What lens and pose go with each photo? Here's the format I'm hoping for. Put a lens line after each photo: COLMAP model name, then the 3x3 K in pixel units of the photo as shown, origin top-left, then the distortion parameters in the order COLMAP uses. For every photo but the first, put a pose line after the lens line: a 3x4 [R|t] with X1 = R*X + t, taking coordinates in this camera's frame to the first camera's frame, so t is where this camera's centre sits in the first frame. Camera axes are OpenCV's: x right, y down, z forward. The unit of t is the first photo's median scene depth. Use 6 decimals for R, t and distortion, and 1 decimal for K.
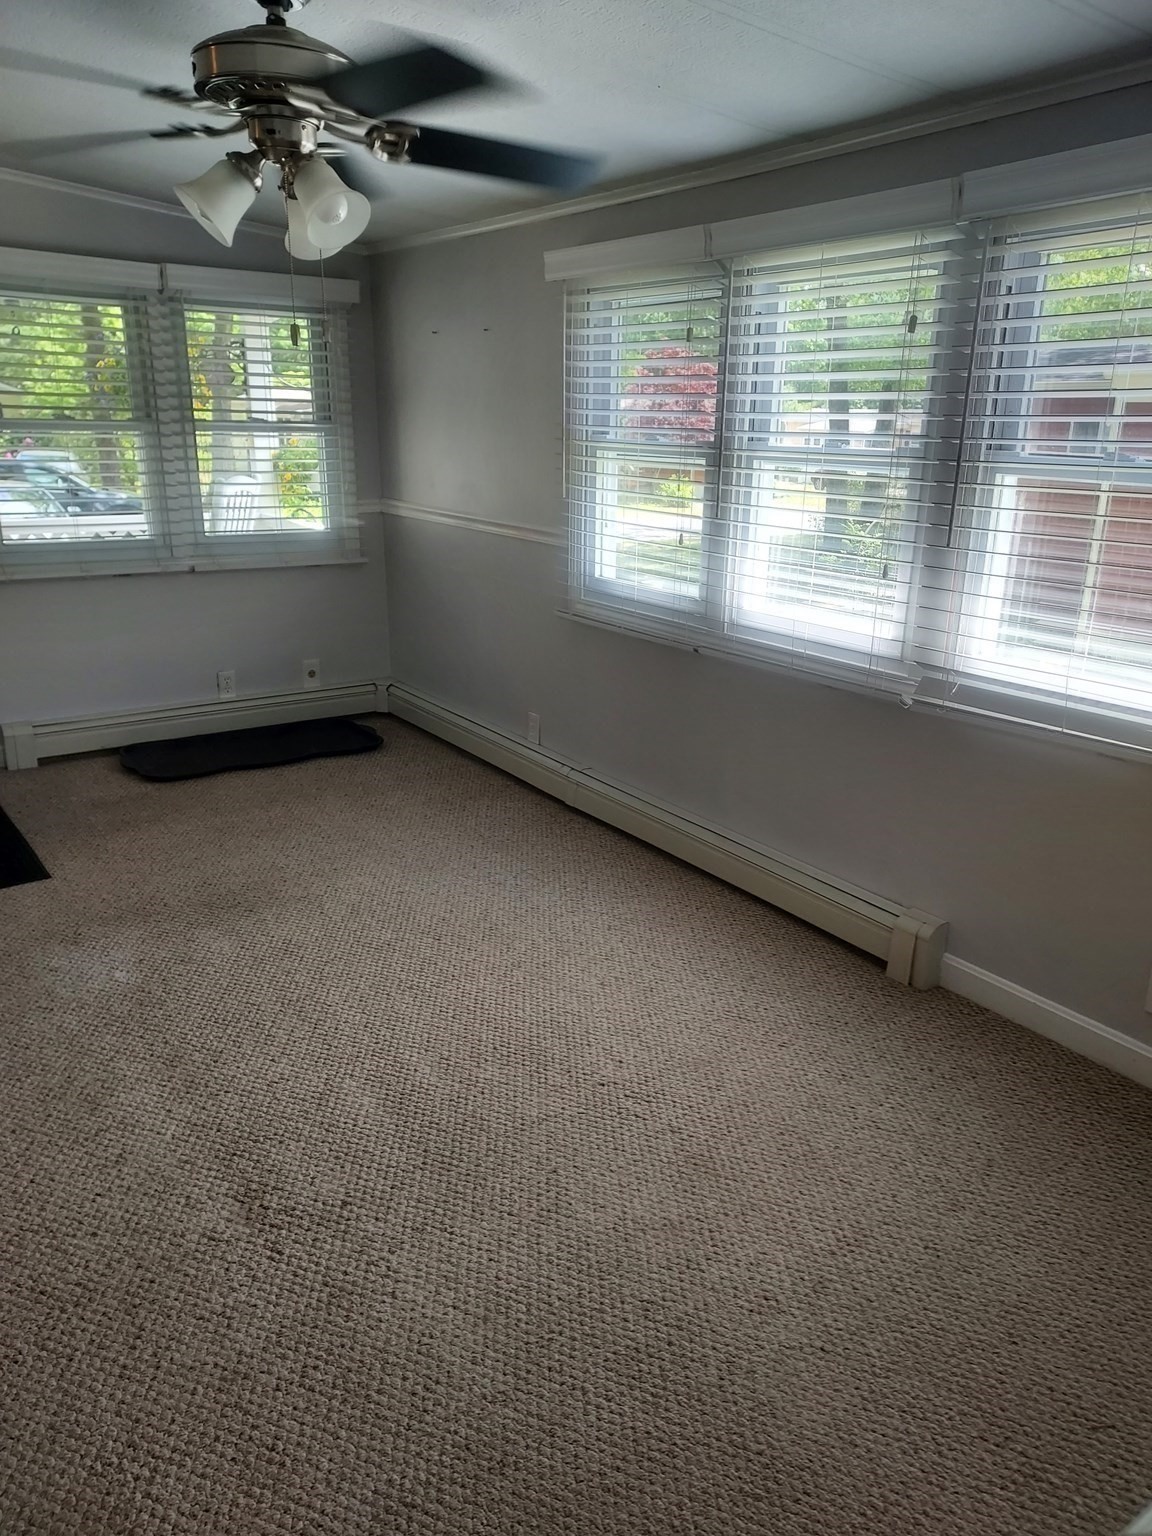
lens RADIAL K [[1115.7, 0, 581.3], [0, 1115.7, 773.8], [0, 0, 1]] dist [0.079712, -0.058256]
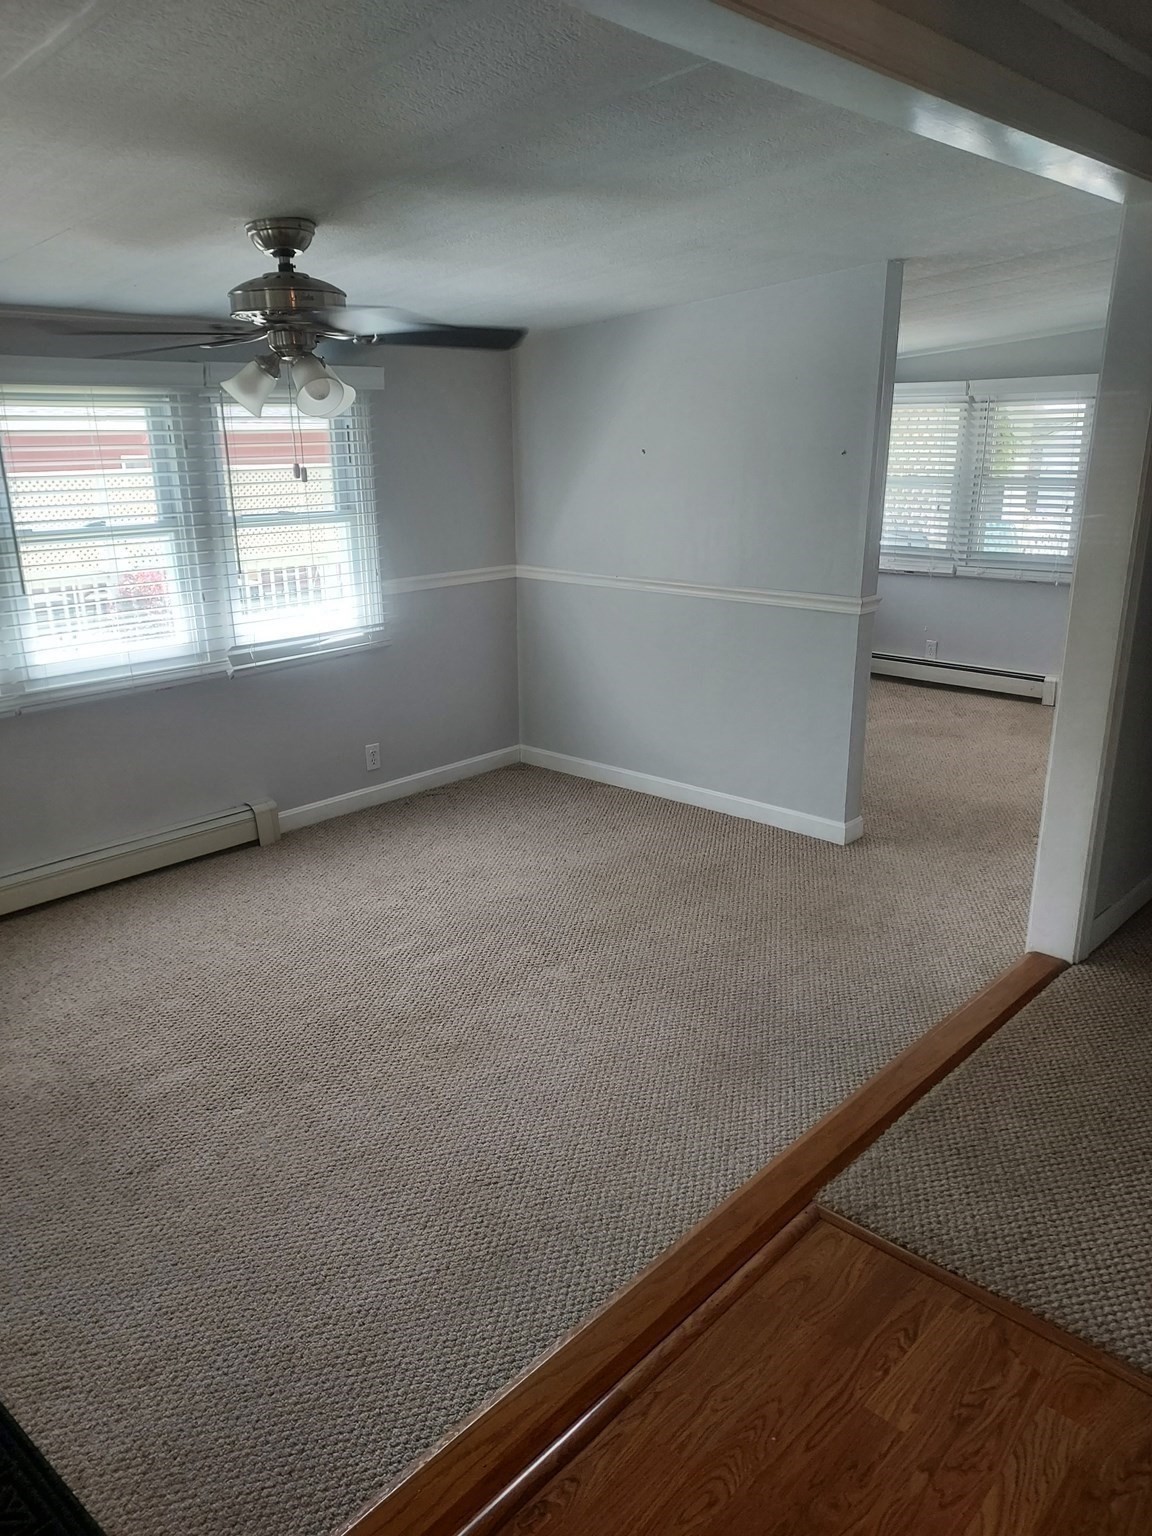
lens RADIAL K [[1115.7, 0, 581.3], [0, 1115.7, 773.8], [0, 0, 1]] dist [0.079712, -0.058256]
pose [[-0.199338, -0.299943, 0.932898, -1.471008], [0.307056, 0.884942, 0.350135, -0.378940], [-0.930581, 0.356247, -0.084303, 0.795318]]
